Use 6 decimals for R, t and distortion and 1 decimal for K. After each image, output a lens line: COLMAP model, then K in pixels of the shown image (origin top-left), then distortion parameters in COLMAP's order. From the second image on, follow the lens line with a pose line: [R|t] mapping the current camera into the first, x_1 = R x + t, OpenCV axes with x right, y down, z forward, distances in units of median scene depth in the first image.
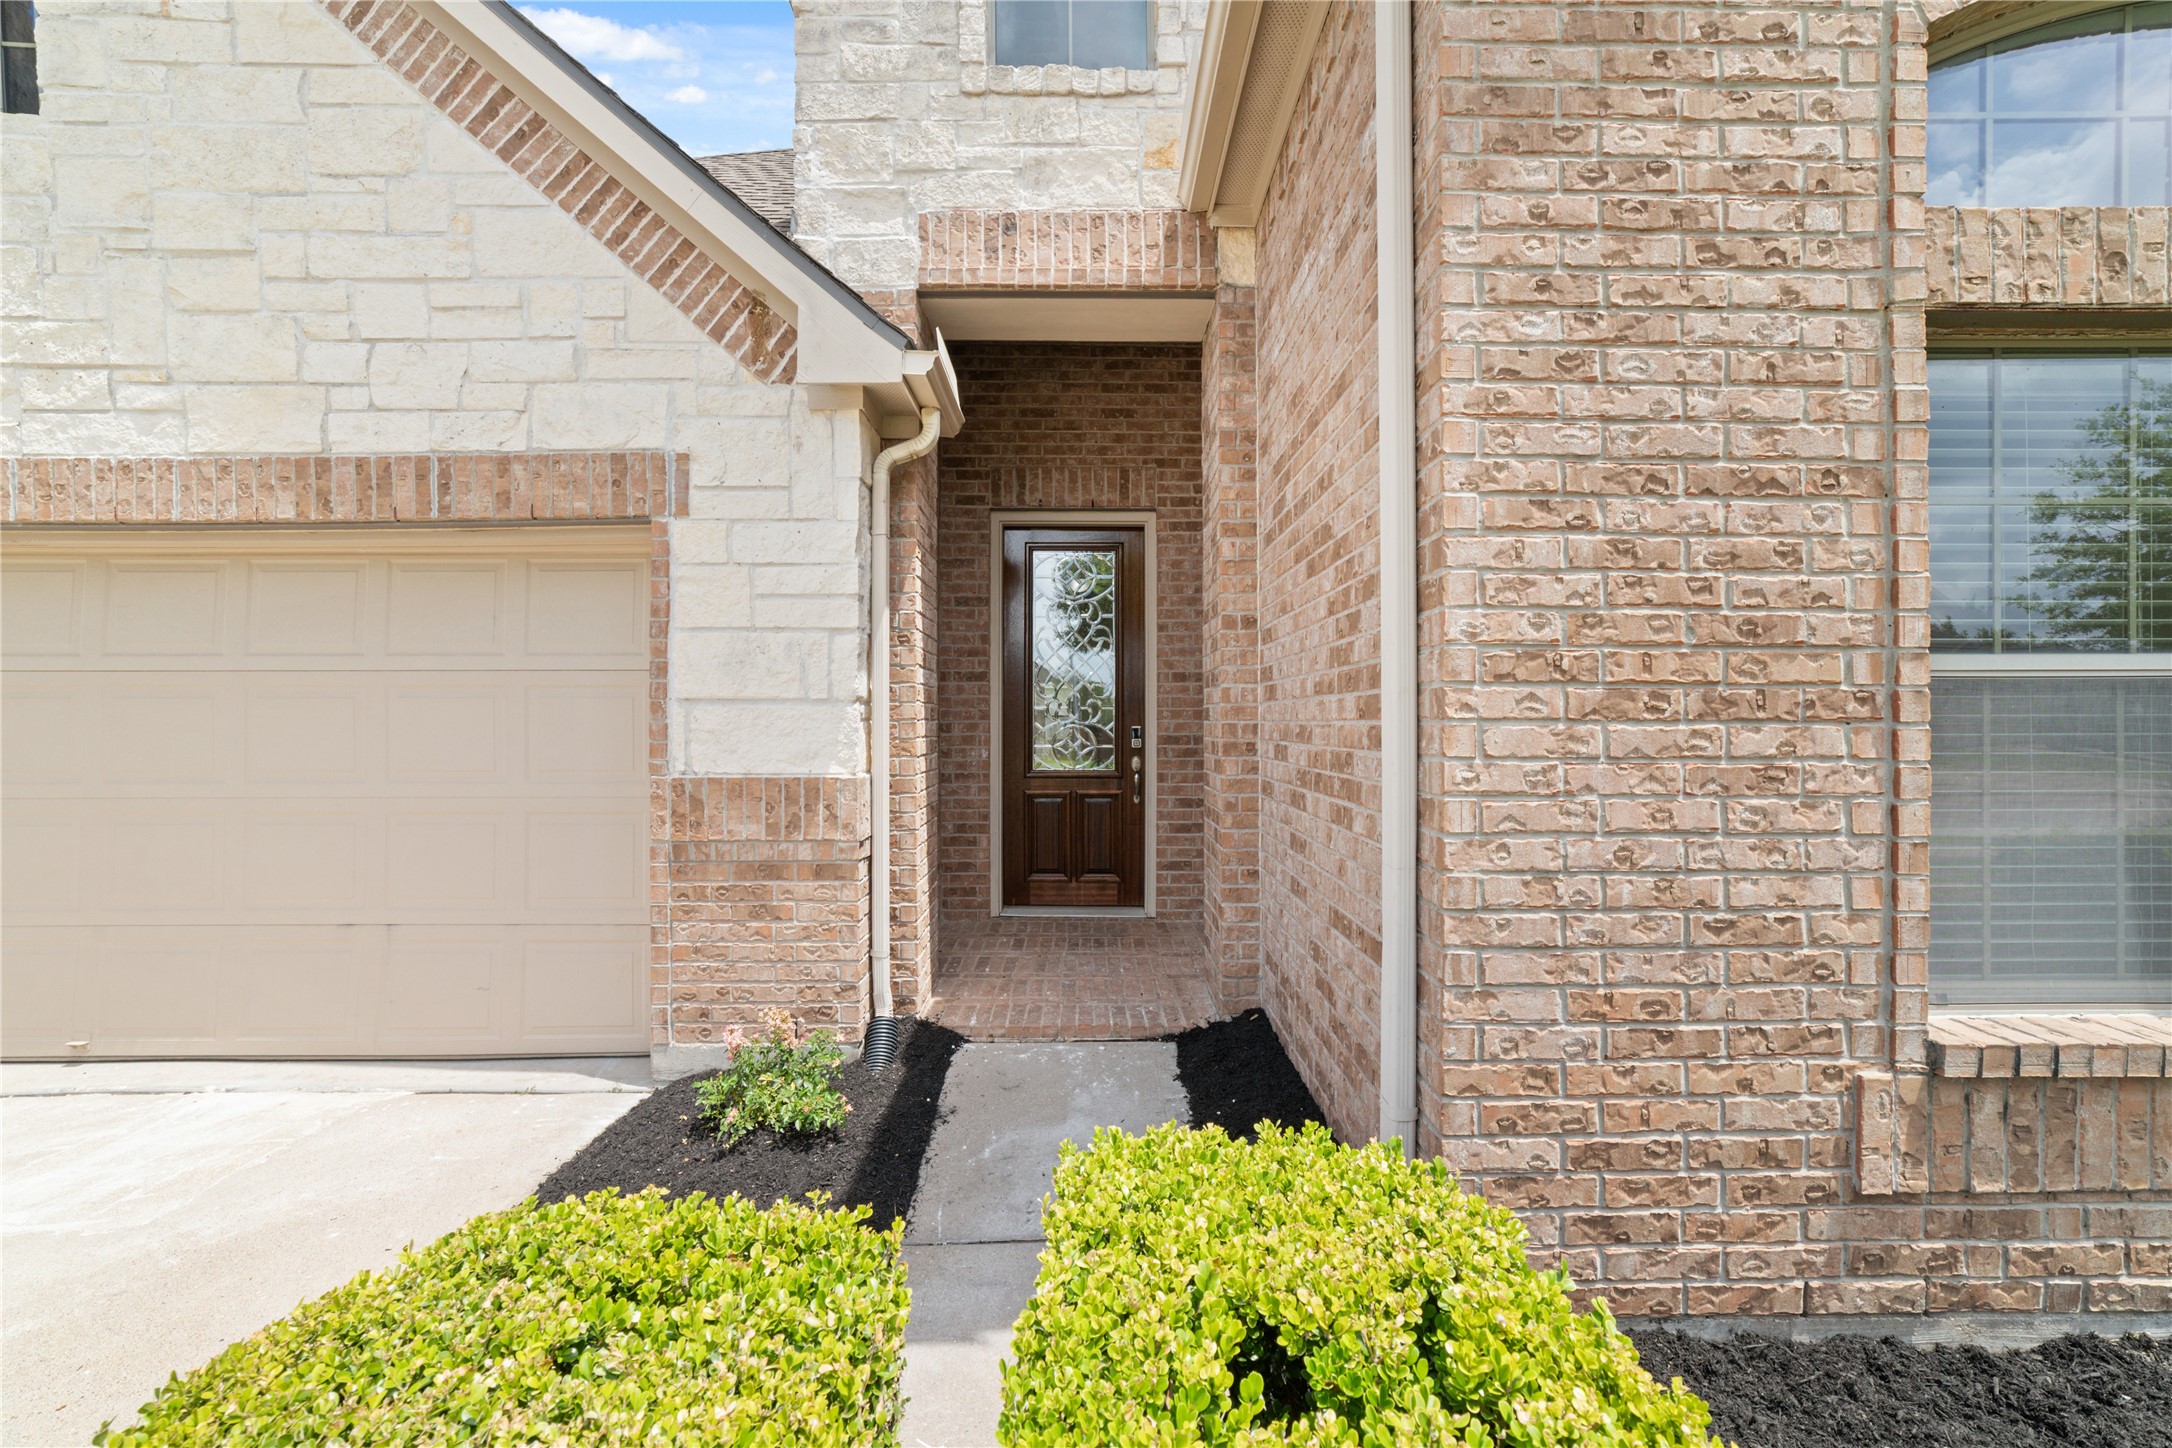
lens RADIAL K [[820.9, 0, 1102.1], [0, 820.9, 724.1], [0, 0, 1]] dist [-0.003693, 0.003619]
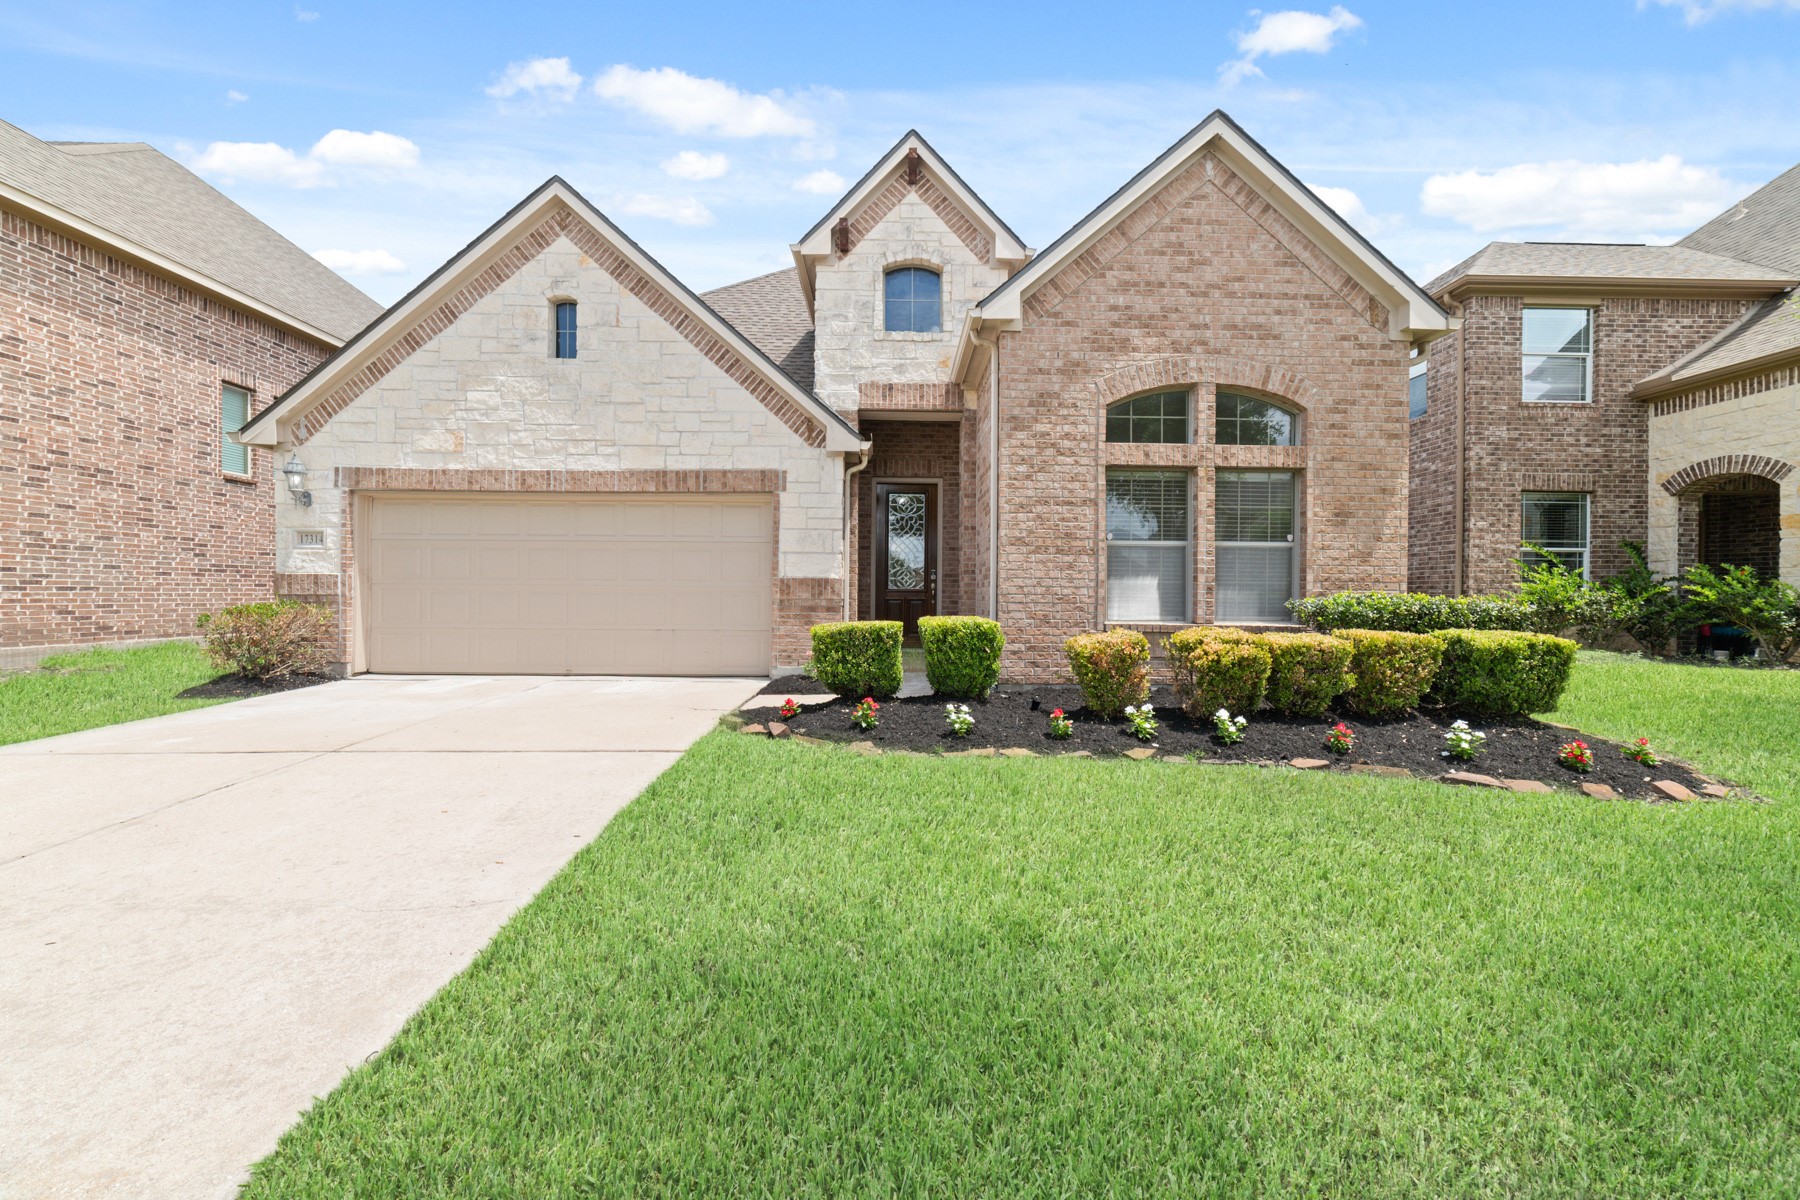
lens RADIAL K [[680.3, 0, 913.4], [0, 680.3, 600.0], [0, 0, 1]] dist [-0.003693, 0.003619]
pose [[0.999865, 0.009501, 0.013379, -0.065194], [-0.009548, 0.999949, 0.003384, 0.133646], [-0.013346, -0.003512, 0.999905, -1.513888]]
